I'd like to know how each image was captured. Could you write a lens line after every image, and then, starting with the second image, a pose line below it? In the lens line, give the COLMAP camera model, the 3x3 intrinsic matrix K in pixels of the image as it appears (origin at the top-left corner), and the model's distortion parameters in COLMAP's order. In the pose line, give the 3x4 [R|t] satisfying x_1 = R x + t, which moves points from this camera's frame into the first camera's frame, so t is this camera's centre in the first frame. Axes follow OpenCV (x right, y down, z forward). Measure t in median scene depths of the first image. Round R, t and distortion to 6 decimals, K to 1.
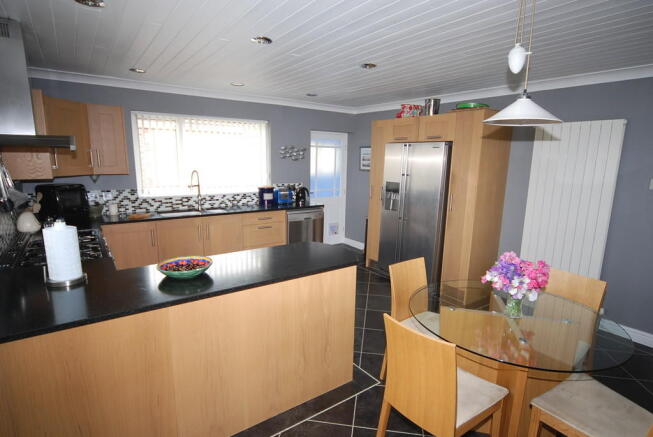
lens RADIAL K [[346.5, 0, 327.2], [0, 346.5, 223.7], [0, 0, 1]] dist [-0.016426, 0.001532]
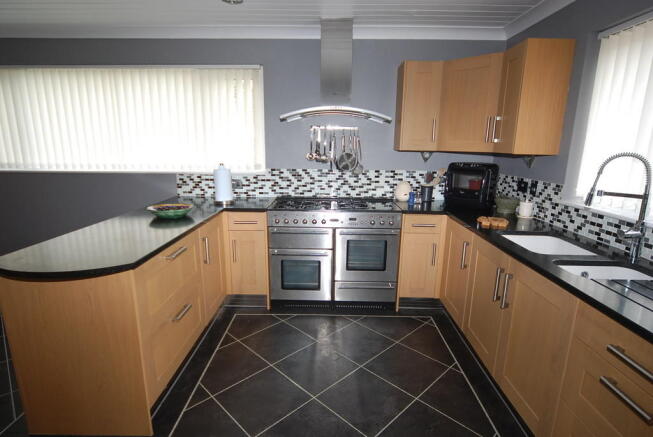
lens RADIAL K [[346.5, 0, 327.2], [0, 346.5, 223.7], [0, 0, 1]] dist [-0.016426, 0.001532]
pose [[-0.588132, 0.160404, -0.792699, 0.098185], [-0.170124, 0.933669, 0.315151, -0.131513], [0.790670, 0.320207, -0.521832, 0.872322]]
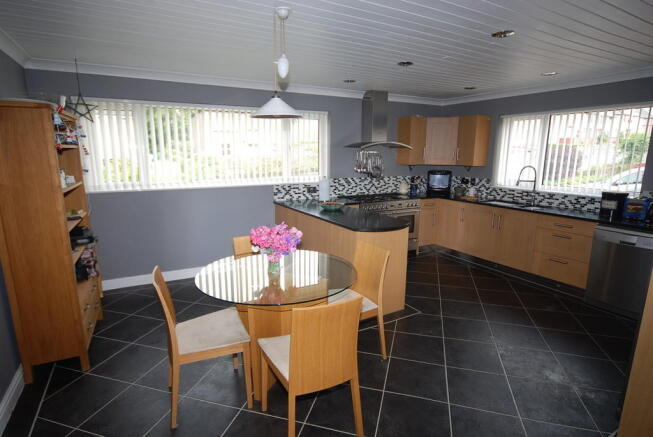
lens RADIAL K [[346.5, 0, 327.2], [0, 346.5, 223.7], [0, 0, 1]] dist [-0.016426, 0.001532]
pose [[-0.114677, 0.185333, -0.975962, 0.654205], [-0.189512, 0.960319, 0.204630, -0.077217], [0.975159, 0.208422, -0.075003, 0.477103]]
